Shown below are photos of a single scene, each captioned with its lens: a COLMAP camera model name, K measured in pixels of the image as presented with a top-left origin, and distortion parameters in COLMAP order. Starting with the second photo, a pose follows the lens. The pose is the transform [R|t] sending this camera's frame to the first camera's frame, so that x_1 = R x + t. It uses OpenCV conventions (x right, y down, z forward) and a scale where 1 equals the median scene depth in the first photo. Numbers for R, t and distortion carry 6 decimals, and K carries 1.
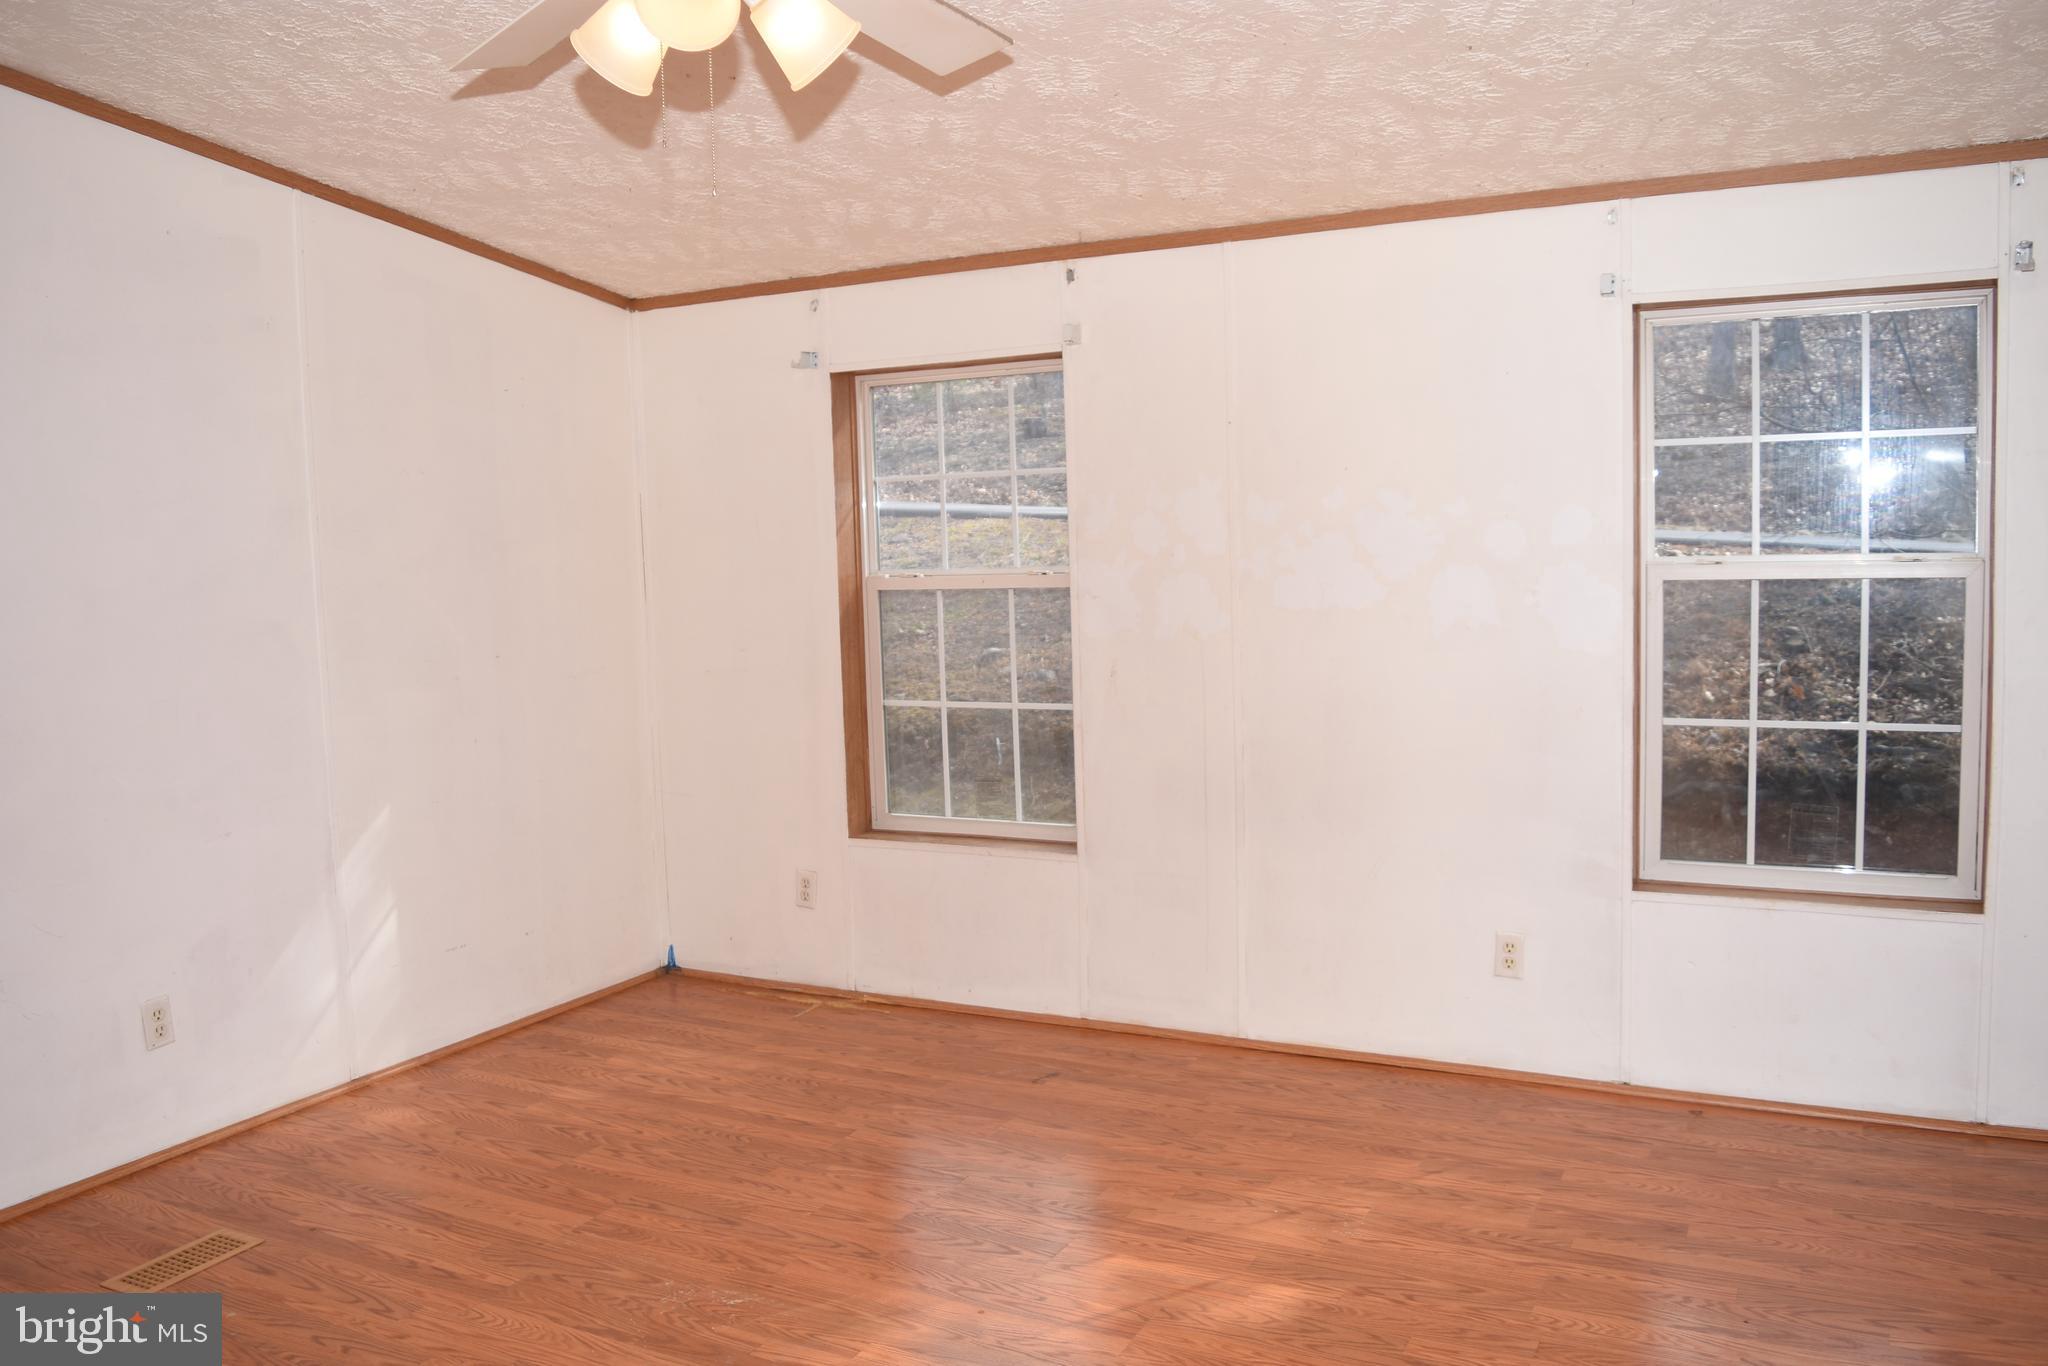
lens RADIAL K [[1591.3, 0, 1009.8], [0, 1591.3, 686.4], [0, 0, 1]] dist [-0.091899, 0.007544]
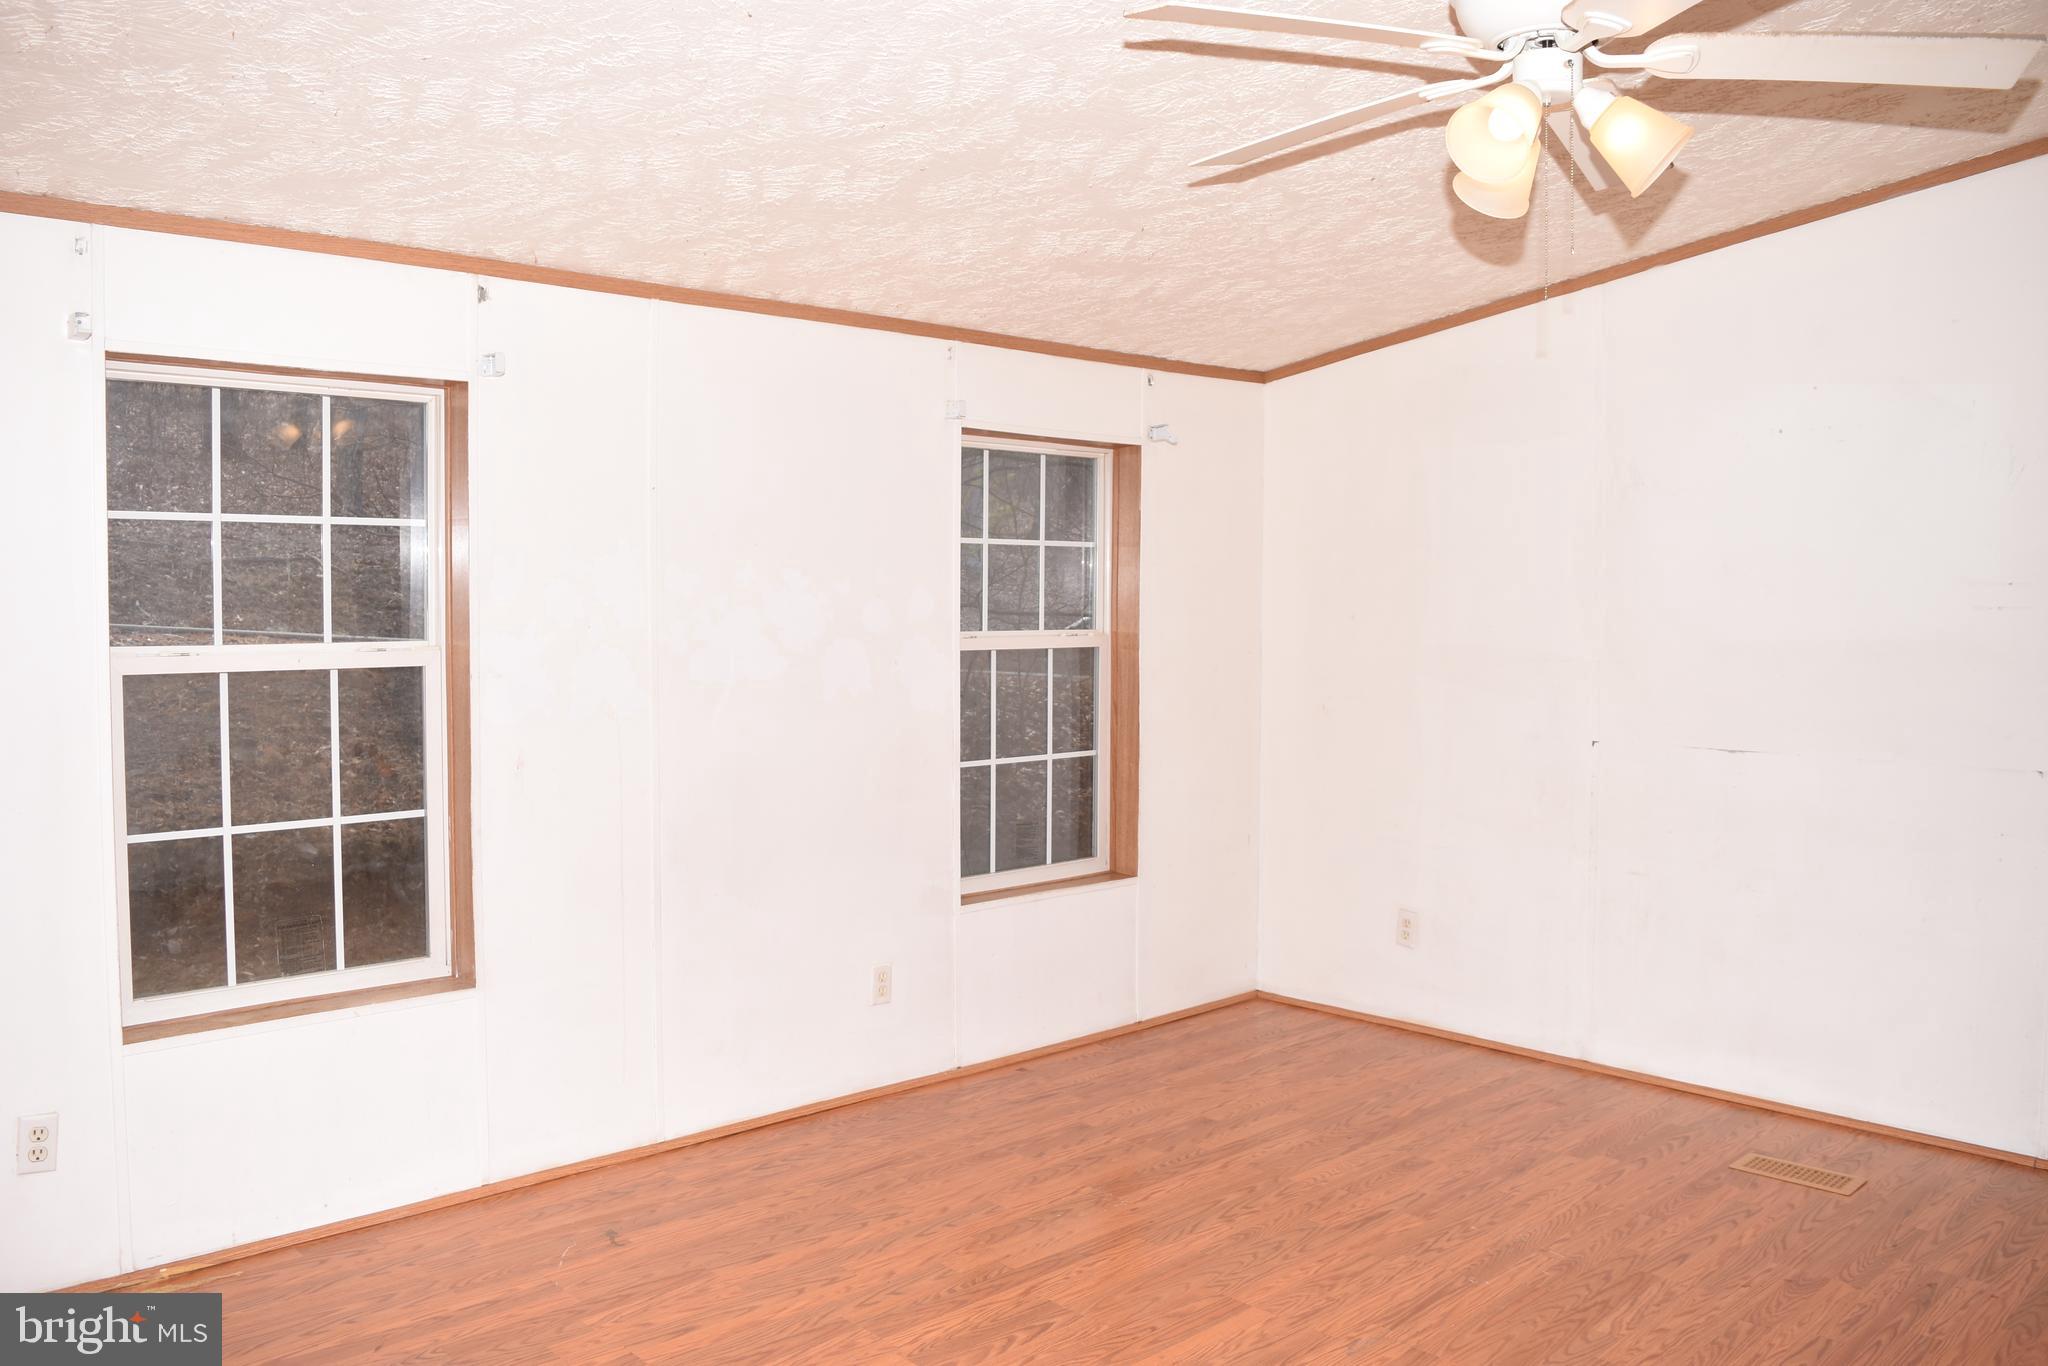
lens RADIAL K [[1591.3, 0, 1006.4], [0, 1591.3, 679.7], [0, 0, 1]] dist [-0.091899, 0.007544]
pose [[0.336497, -0.014984, 0.941565, -0.710355], [0.079862, 0.996725, -0.012679, -0.023977], [-0.938292, 0.079462, 0.336591, 0.512044]]
